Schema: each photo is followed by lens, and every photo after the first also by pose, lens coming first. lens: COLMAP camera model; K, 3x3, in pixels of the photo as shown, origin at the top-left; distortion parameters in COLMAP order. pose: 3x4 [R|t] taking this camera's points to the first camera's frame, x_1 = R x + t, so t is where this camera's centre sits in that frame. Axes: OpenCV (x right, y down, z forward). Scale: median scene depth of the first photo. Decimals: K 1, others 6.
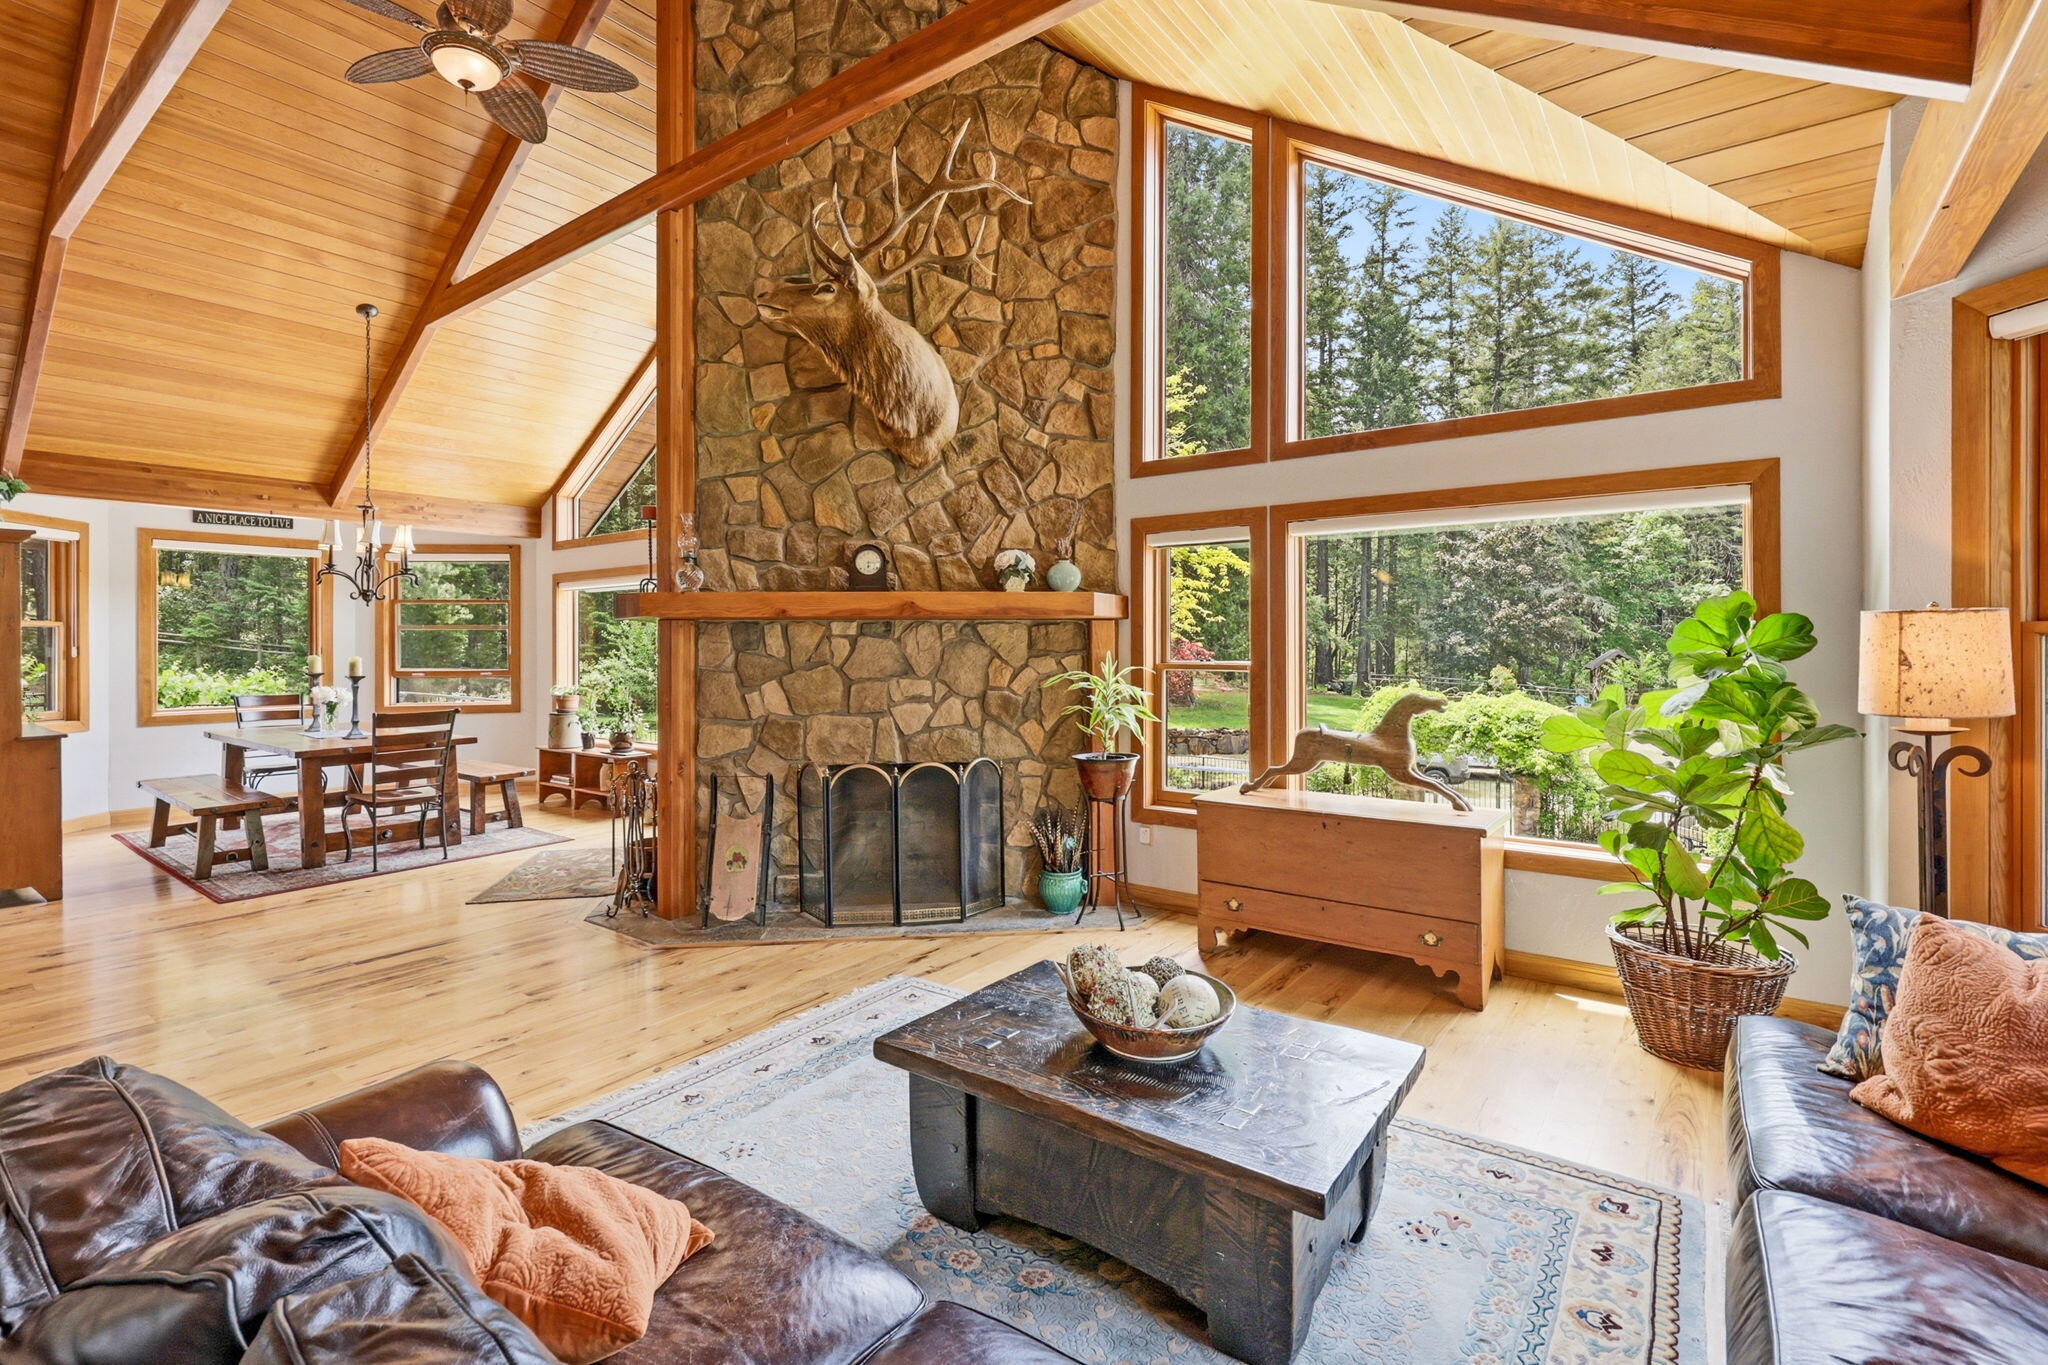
lens RADIAL K [[932.4, 0, 1011.4], [0, 932.4, 645.7], [0, 0, 1]] dist [0.003420, -0.000735]
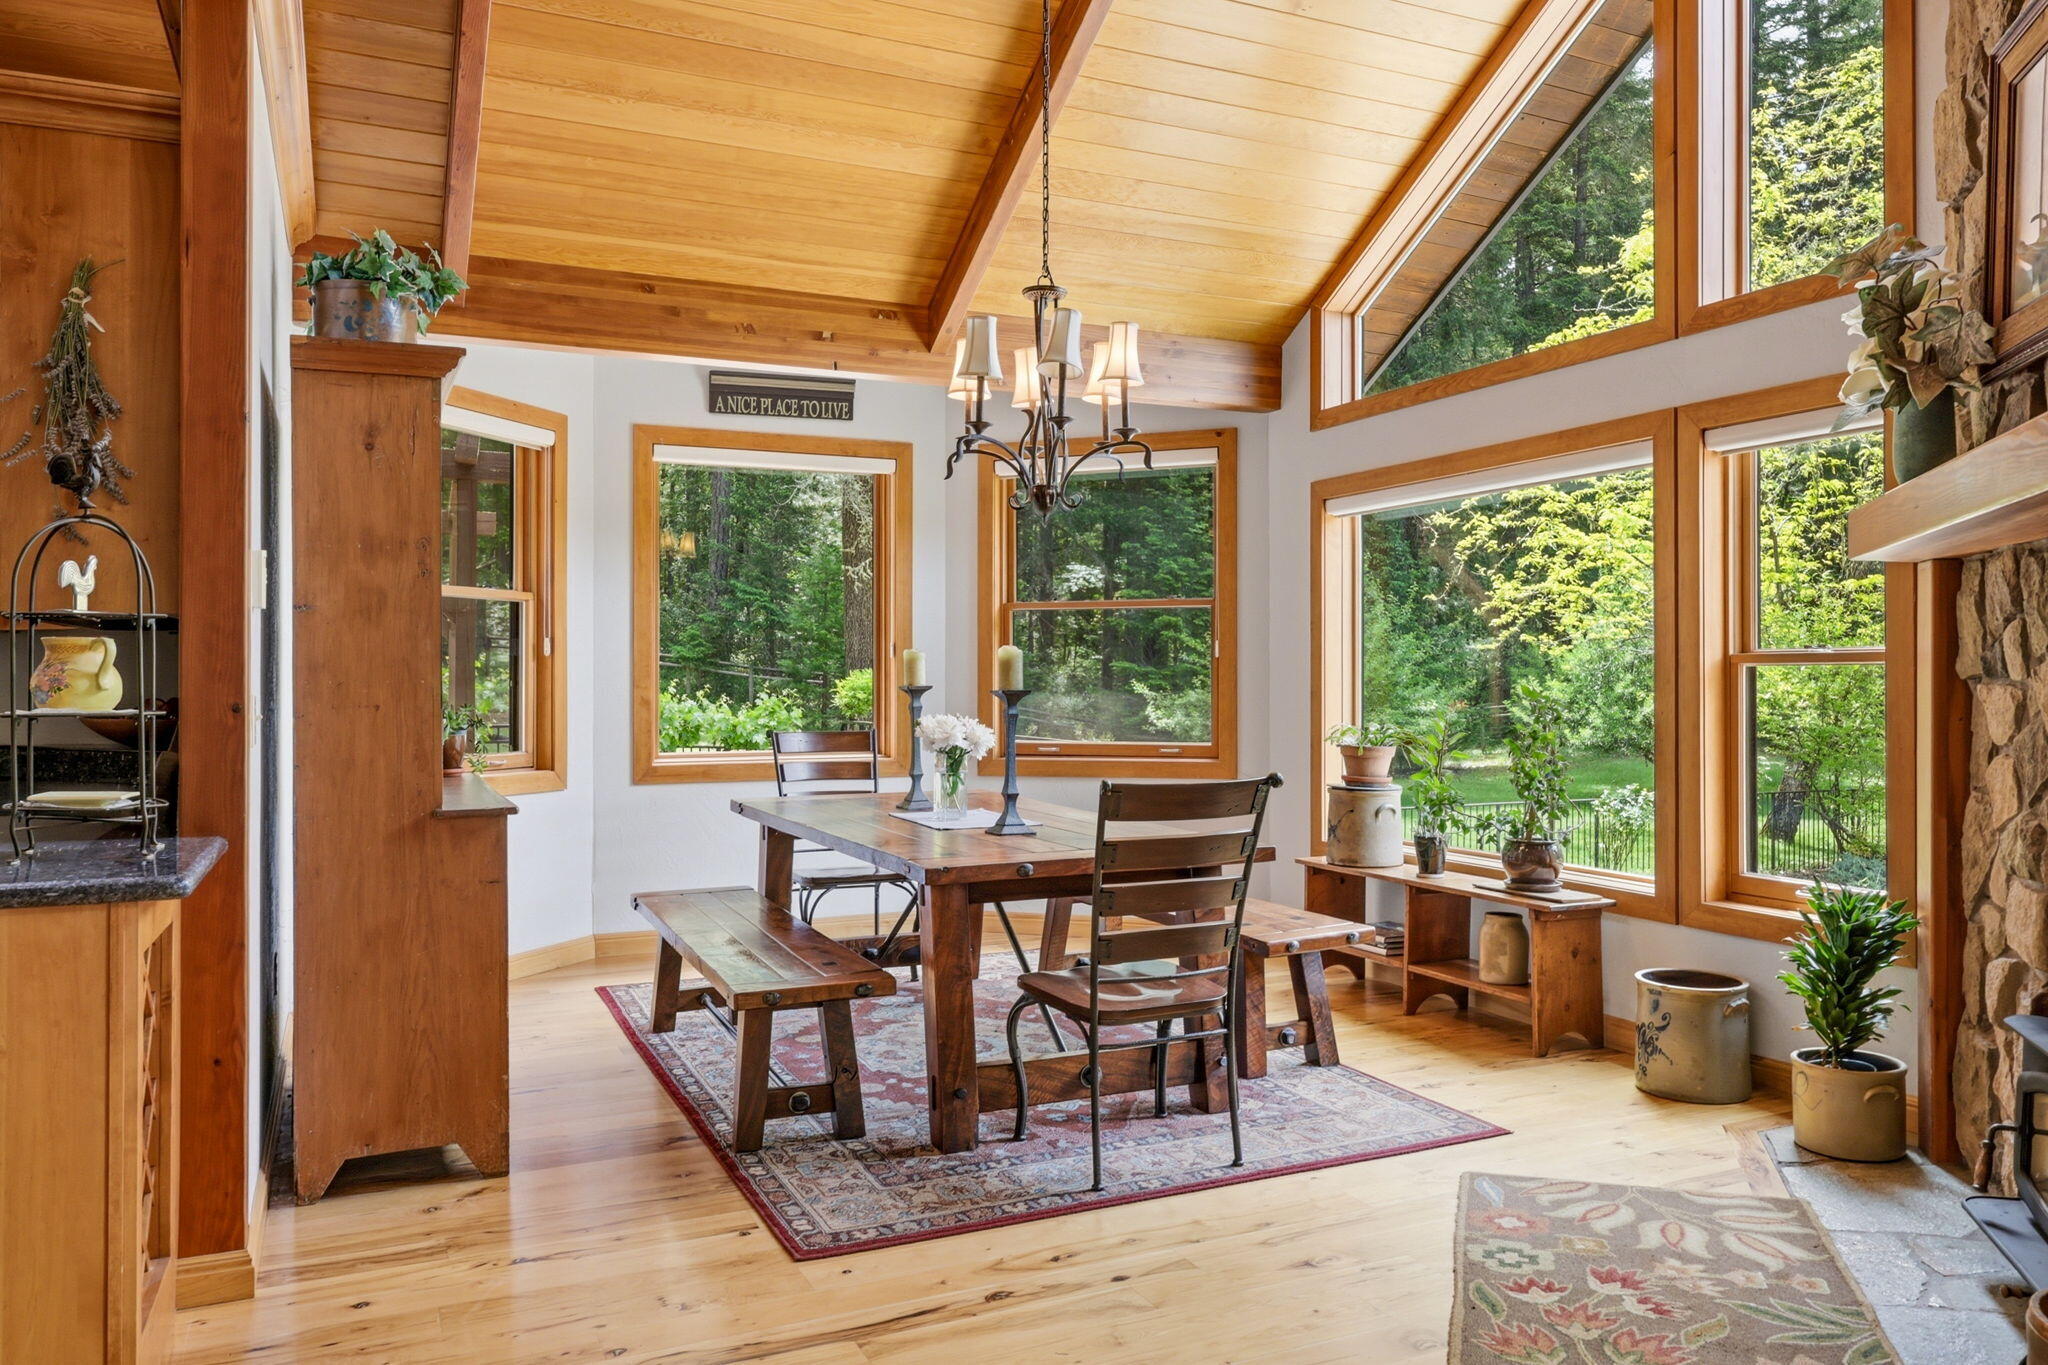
lens RADIAL K [[1480.0, 0, 1022.6], [0, 1480.0, 662.7], [0, 0, 1]] dist [0.007043, -0.007625]
pose [[0.881776, -0.002760, -0.471660, -0.330807], [-0.000786, 0.999973, -0.007321, 0.022105], [0.471668, 0.006827, 0.881750, 0.349721]]
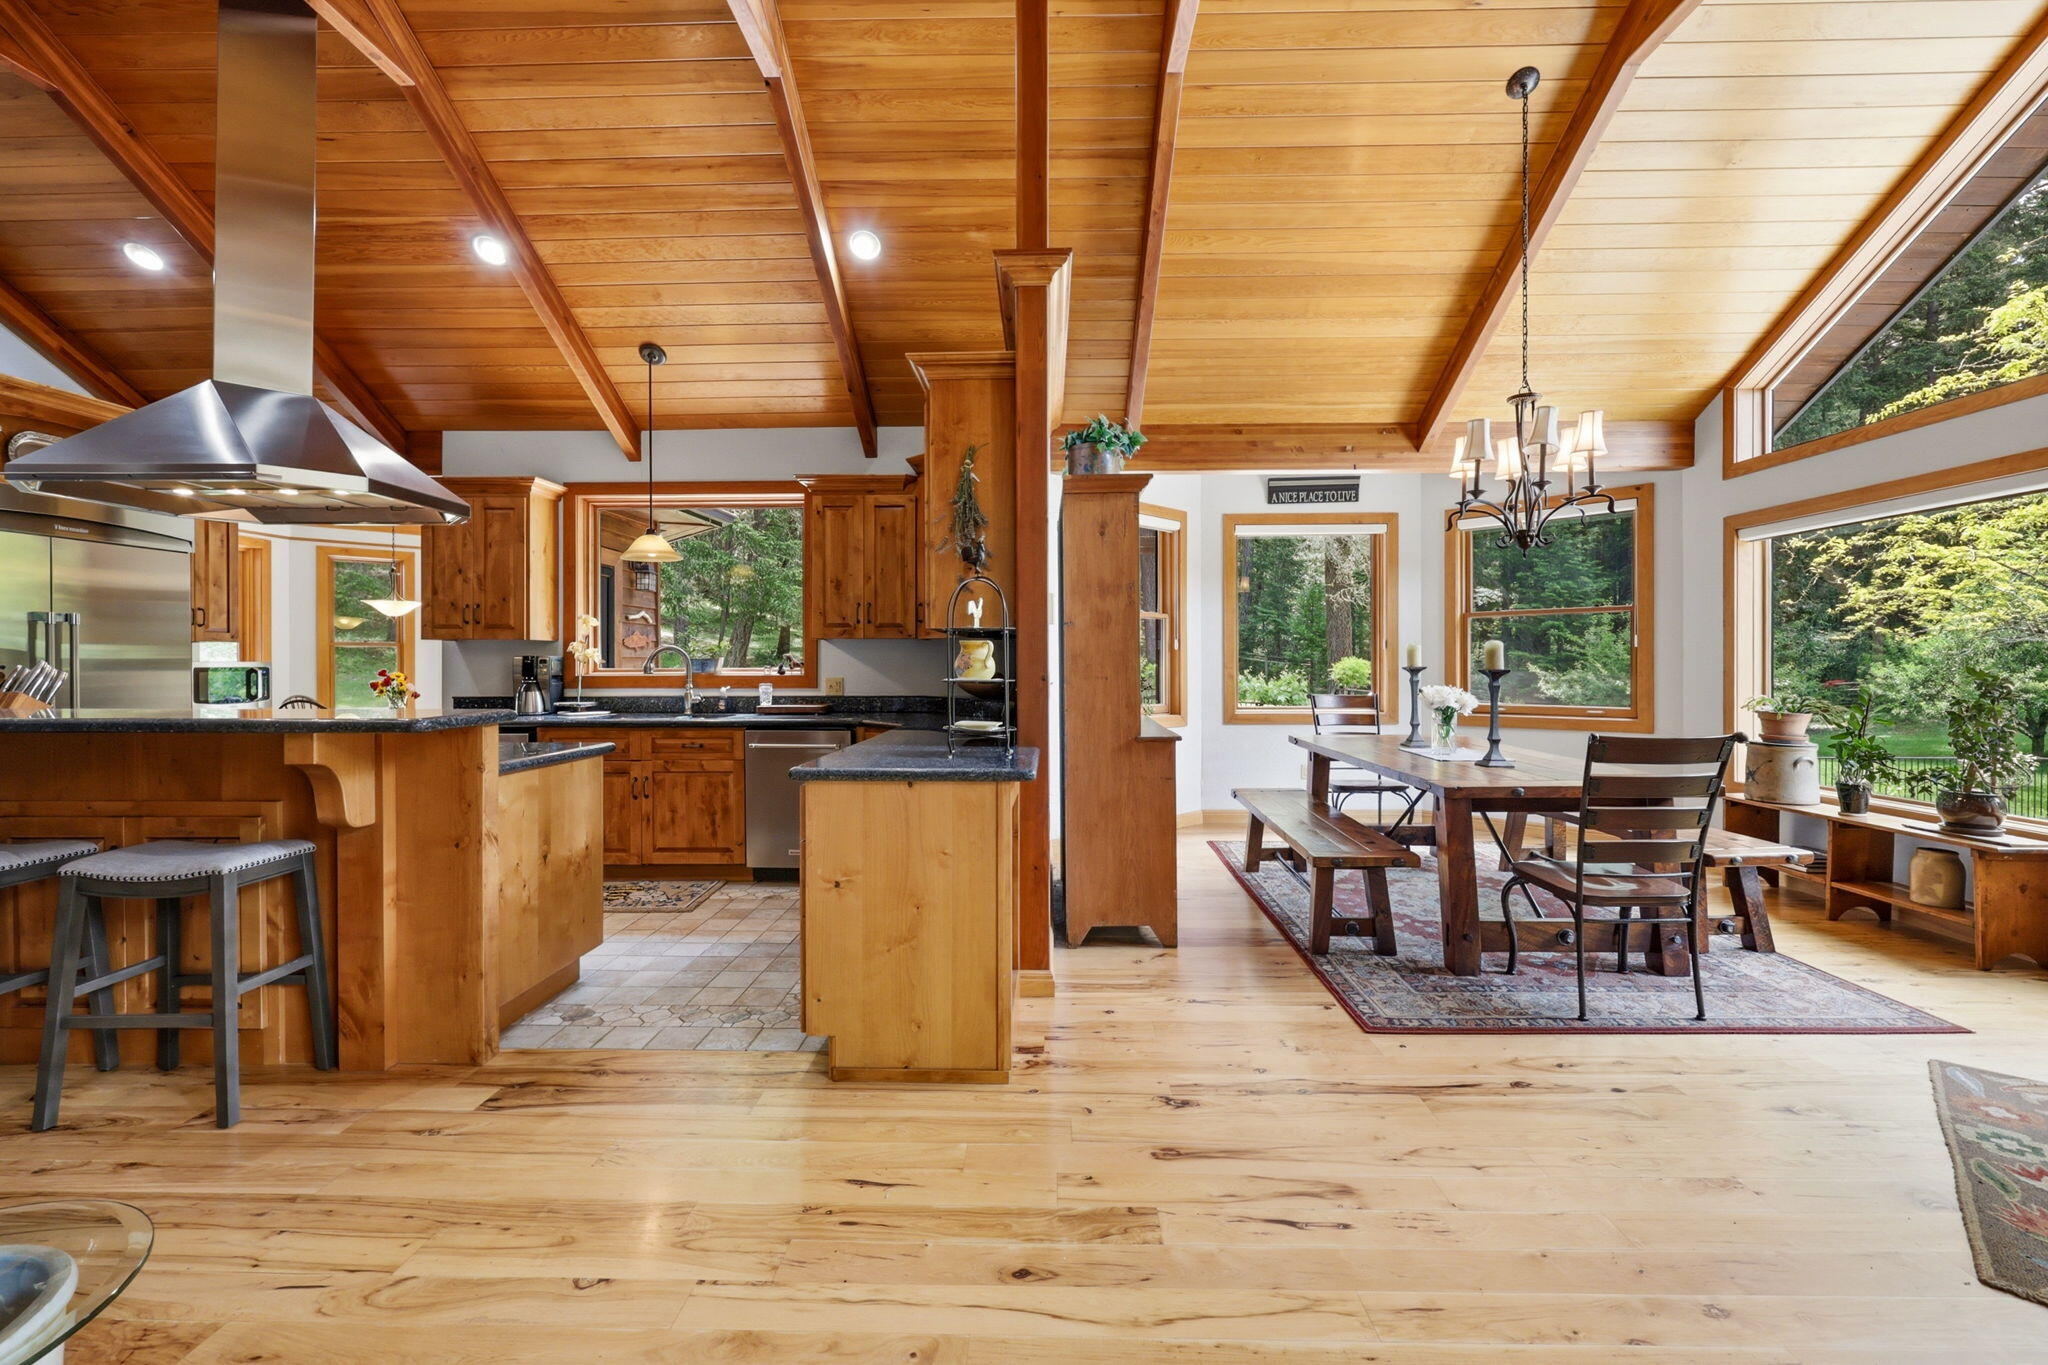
lens RADIAL K [[844.4, 0, 1024.0], [0, 844.4, 661.8], [0, 0, 1]] dist [-0.000923, 0.000380]
pose [[0.583515, 0.000583, -0.812102, -0.370835], [0.001925, 0.999996, 0.002101, 0.022431], [0.812100, -0.002789, 0.583511, 0.348135]]
